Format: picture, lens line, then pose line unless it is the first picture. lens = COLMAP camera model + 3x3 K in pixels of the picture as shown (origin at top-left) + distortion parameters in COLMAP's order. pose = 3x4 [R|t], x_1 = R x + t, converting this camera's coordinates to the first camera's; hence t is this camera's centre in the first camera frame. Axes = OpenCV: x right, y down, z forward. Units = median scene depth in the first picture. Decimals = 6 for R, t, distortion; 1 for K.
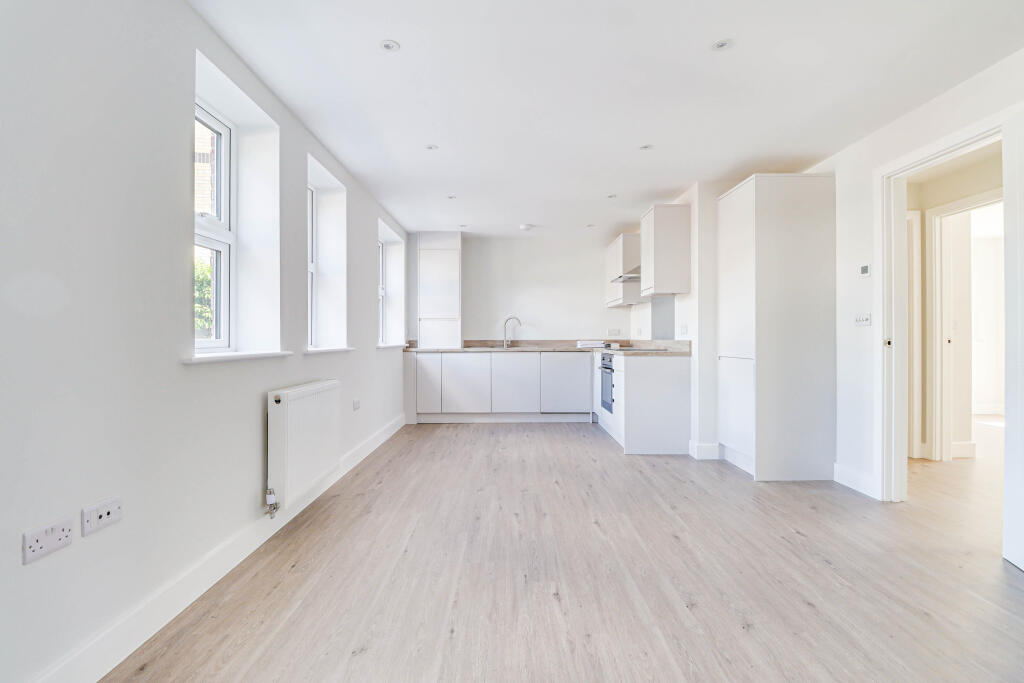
lens RADIAL K [[492.2, 0, 512.0], [0, 492.2, 341.5], [0, 0, 1]] dist [-0.002538, -0.000481]
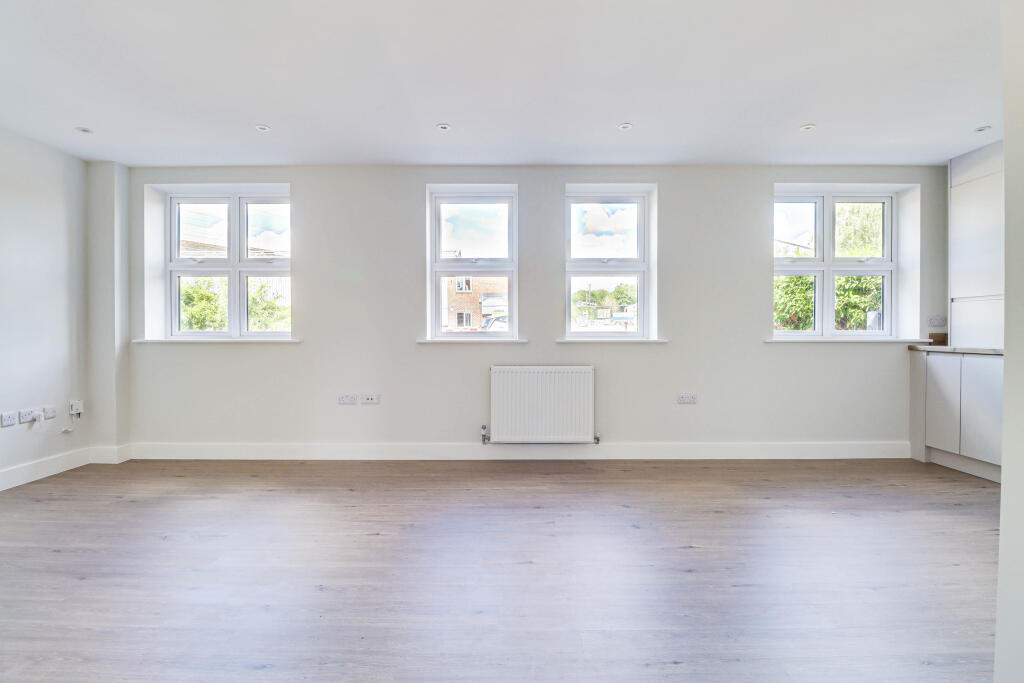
lens RADIAL K [[492.2, 0, 512.0], [0, 492.2, 341.5], [0, 0, 1]] dist [-0.002538, -0.000481]
pose [[-0.009785, 0.023560, -0.999675, 0.447815], [-0.005754, 0.999705, 0.023617, -0.003646], [0.999936, 0.005984, -0.009647, 0.454817]]
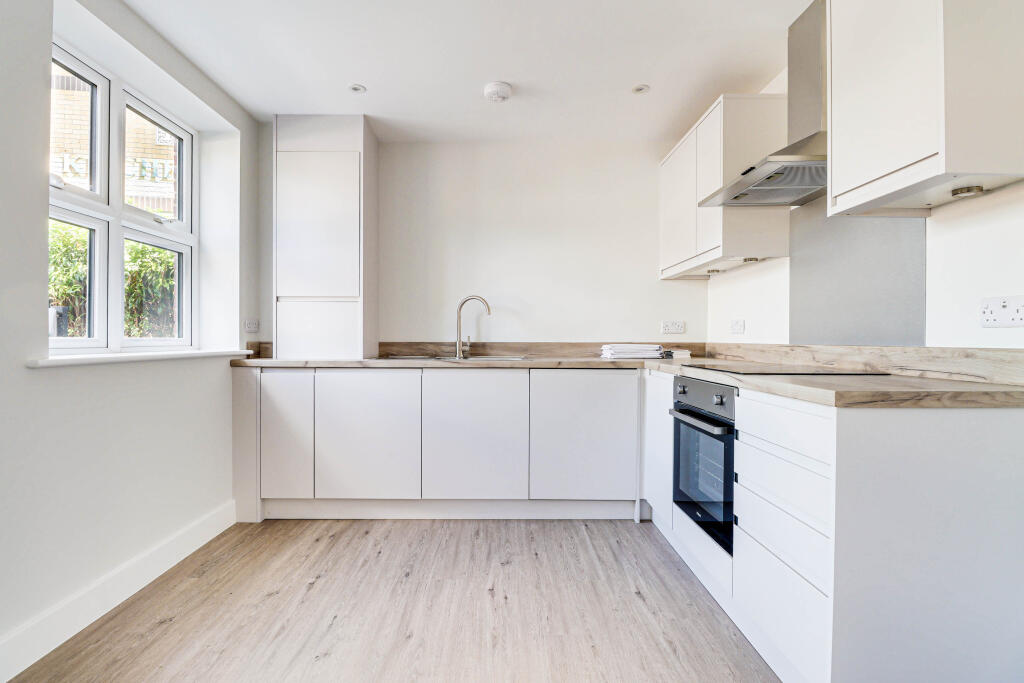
lens RADIAL K [[488.7, 0, 496.2], [0, 488.7, 339.4], [0, 0, 1]] dist [-0.001704, -0.000159]
pose [[0.999832, 0.005450, -0.017517, 0.034851], [-0.005540, 0.999972, -0.005124, -0.003777], [0.017489, 0.005220, 0.999833, 0.535234]]
